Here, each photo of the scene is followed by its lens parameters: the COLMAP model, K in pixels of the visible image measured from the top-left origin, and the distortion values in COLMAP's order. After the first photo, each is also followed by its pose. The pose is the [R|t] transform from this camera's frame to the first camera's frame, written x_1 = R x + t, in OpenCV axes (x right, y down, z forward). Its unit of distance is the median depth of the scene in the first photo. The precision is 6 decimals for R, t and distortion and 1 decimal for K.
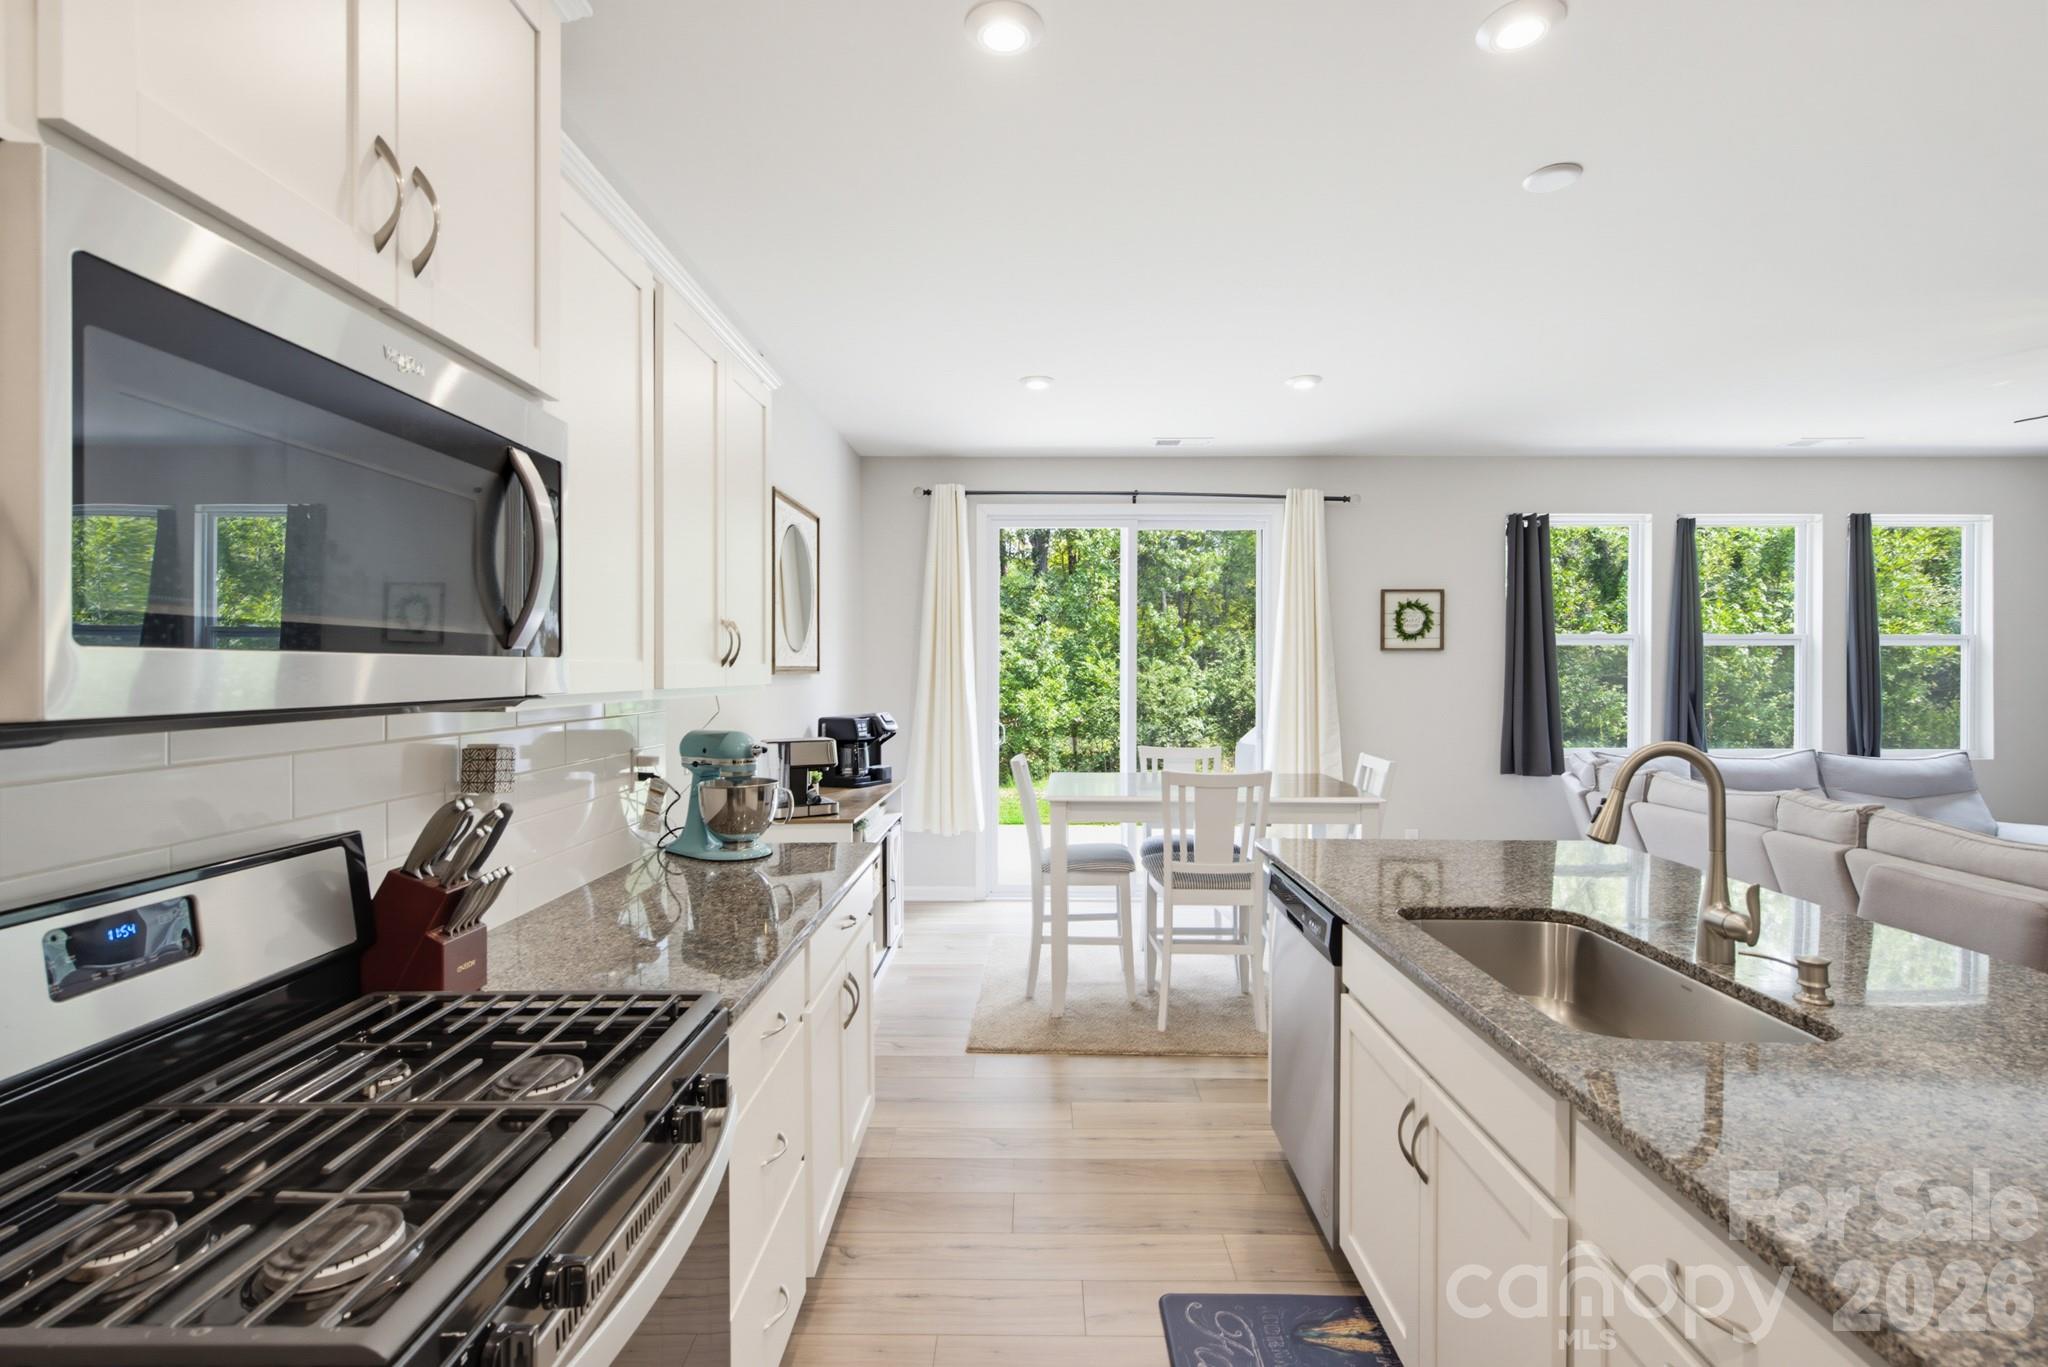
lens RADIAL K [[924.9, 0, 1016.8], [0, 924.9, 662.8], [0, 0, 1]] dist [0.009783, 0.000108]
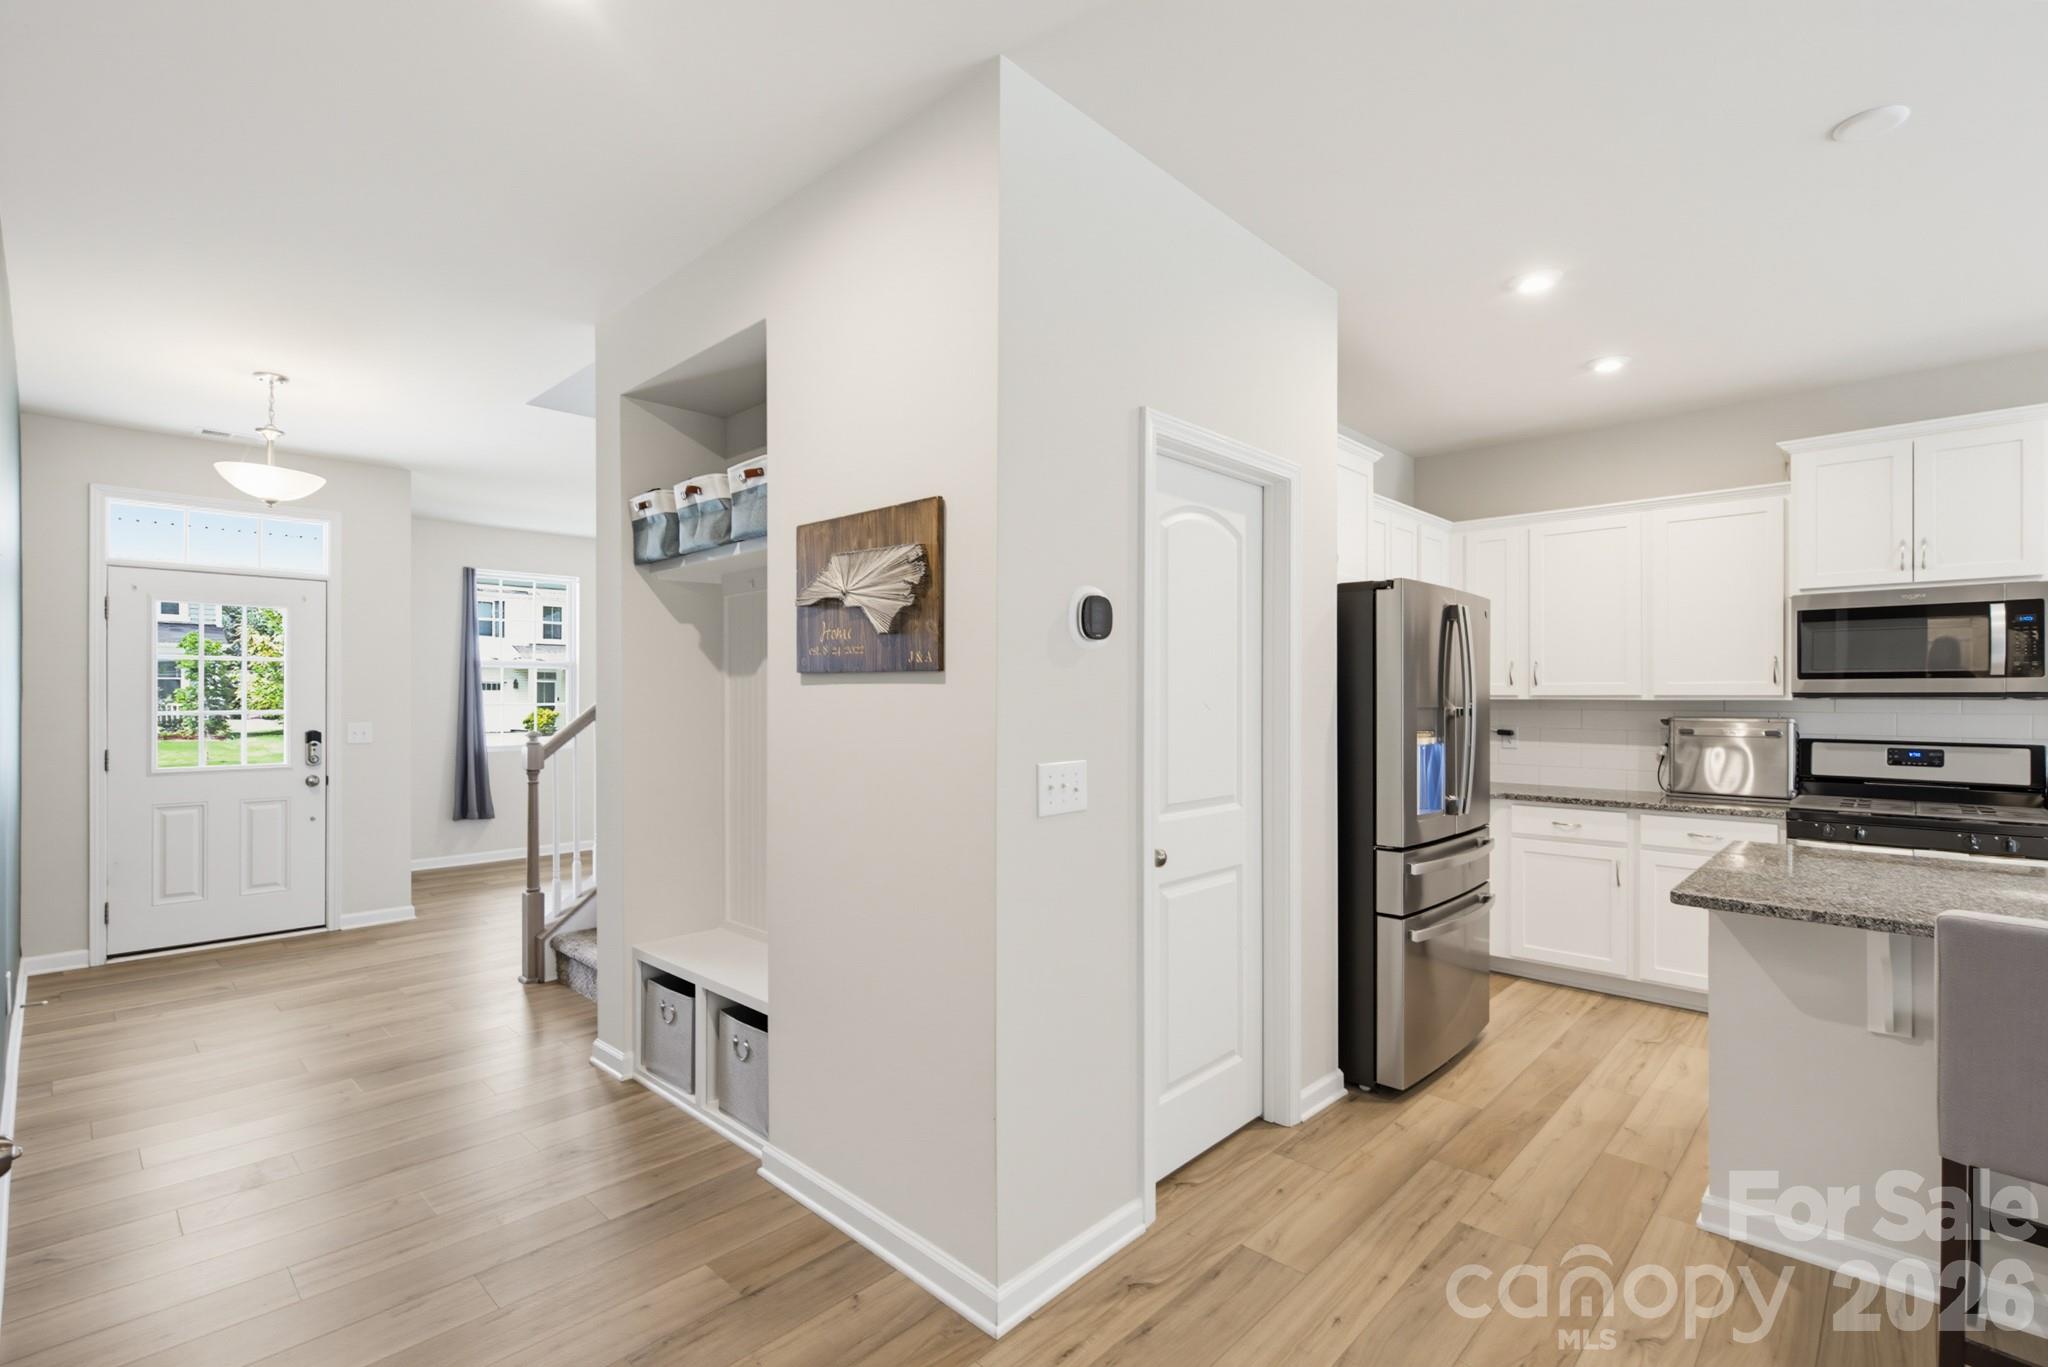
lens RADIAL K [[936.4, 0, 1030.1], [0, 936.4, 695.5], [0, 0, 1]] dist [0.000346, -0.000075]
pose [[-0.685738, -0.000993, -0.727848, 0.983658], [0.004765, 0.999972, -0.005854, 0.012655], [0.727833, -0.007482, -0.685714, 0.226882]]
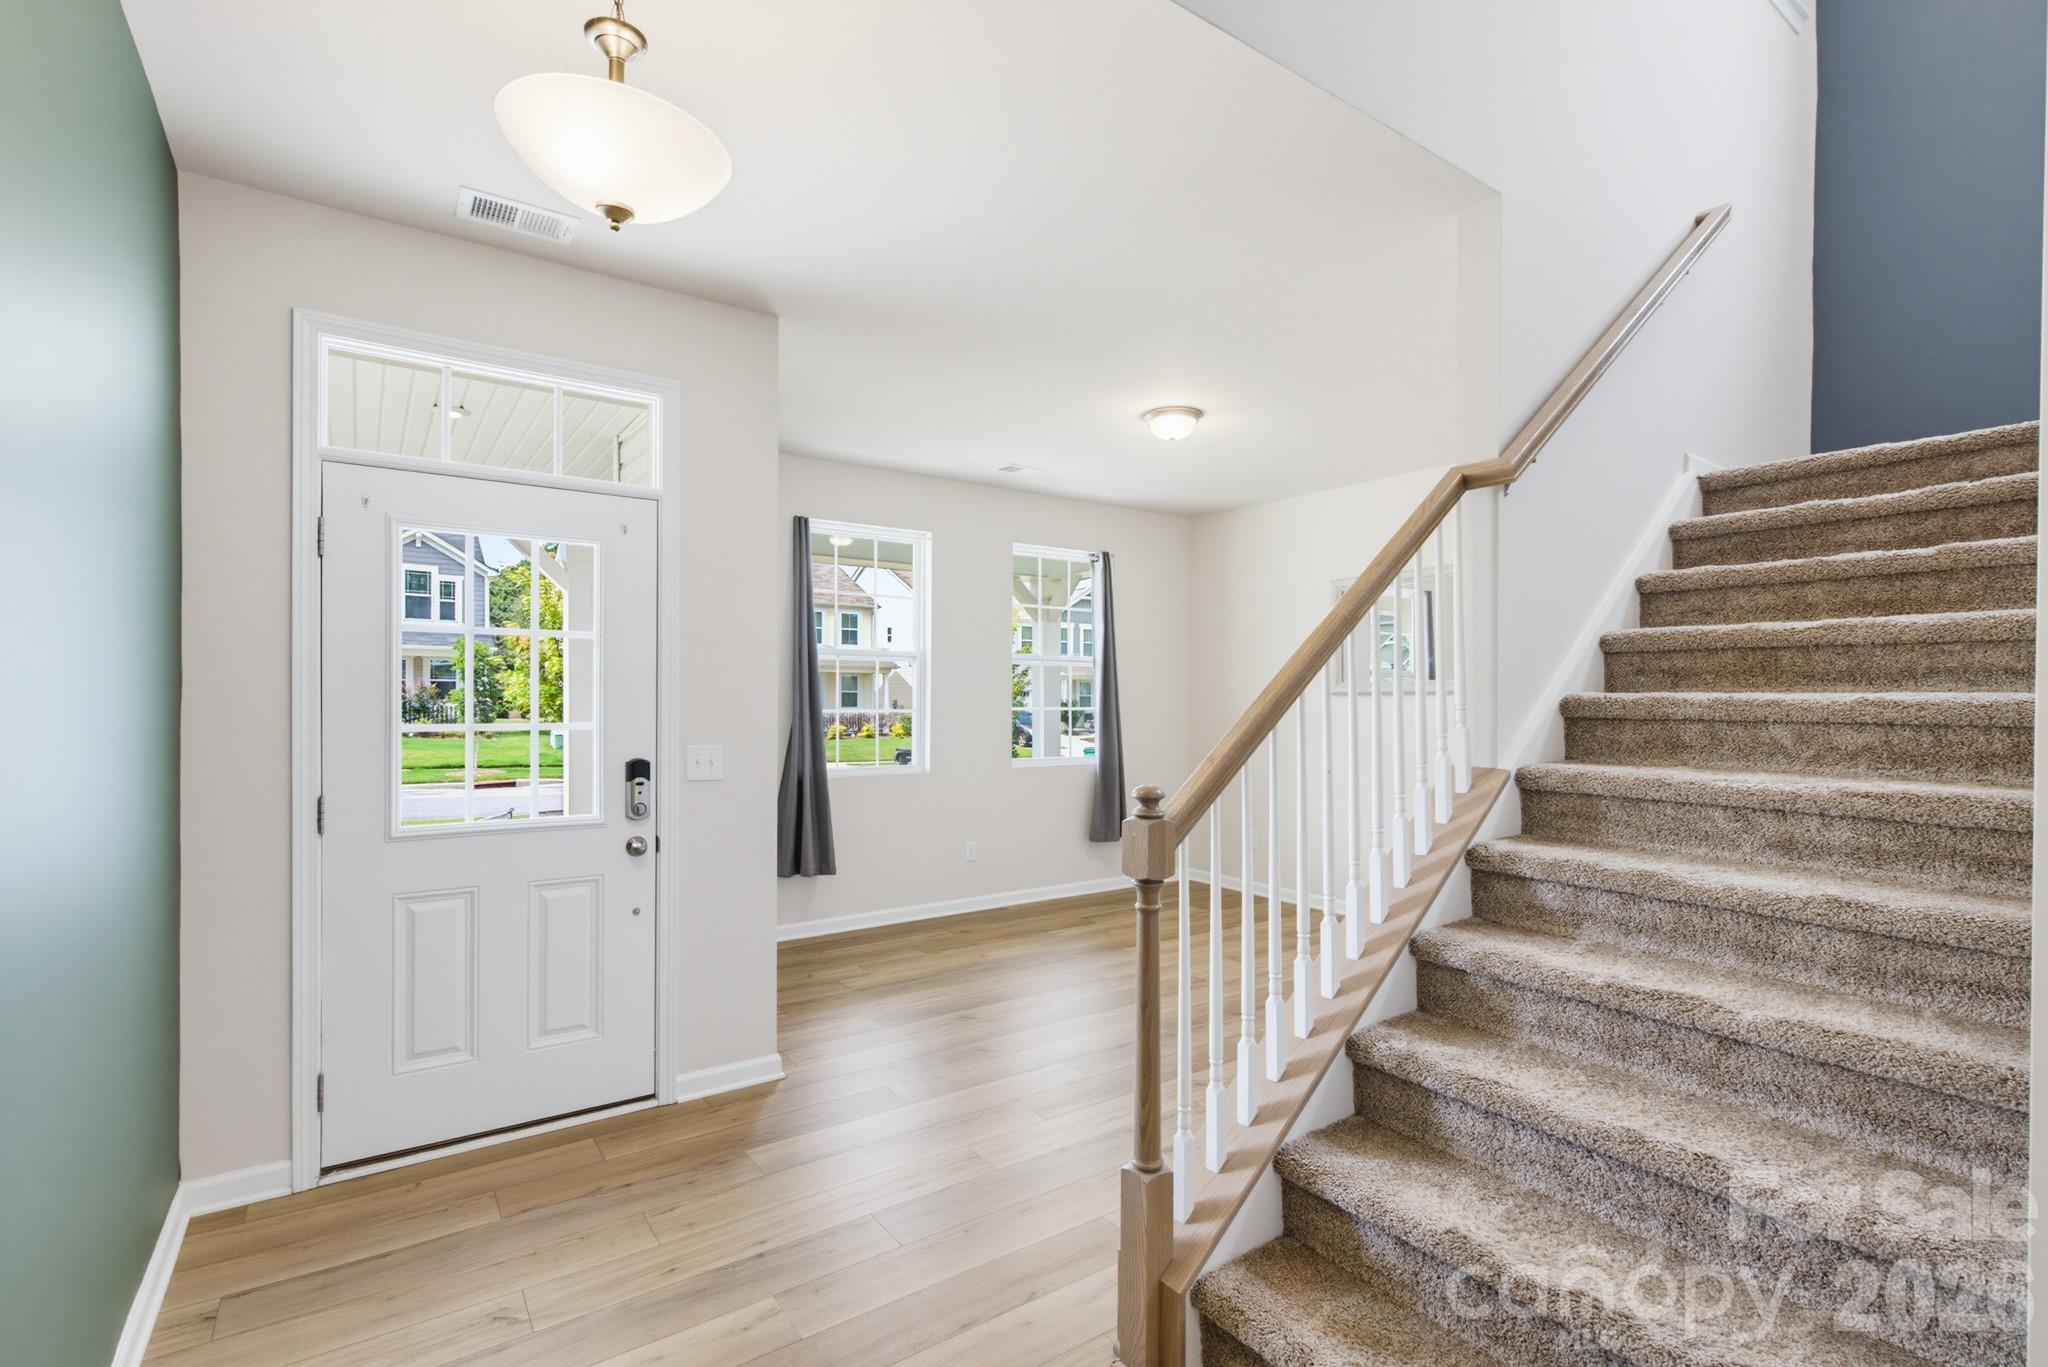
lens RADIAL K [[940.4, 0, 1013.8], [0, 940.4, 691.8], [0, 0, 1]] dist [0.001166, 0.000079]
pose [[-0.817966, -0.001644, -0.575264, 0.913290], [0.005448, 0.999929, -0.010605, 0.006020], [0.575240, -0.011808, -0.817899, -0.523303]]
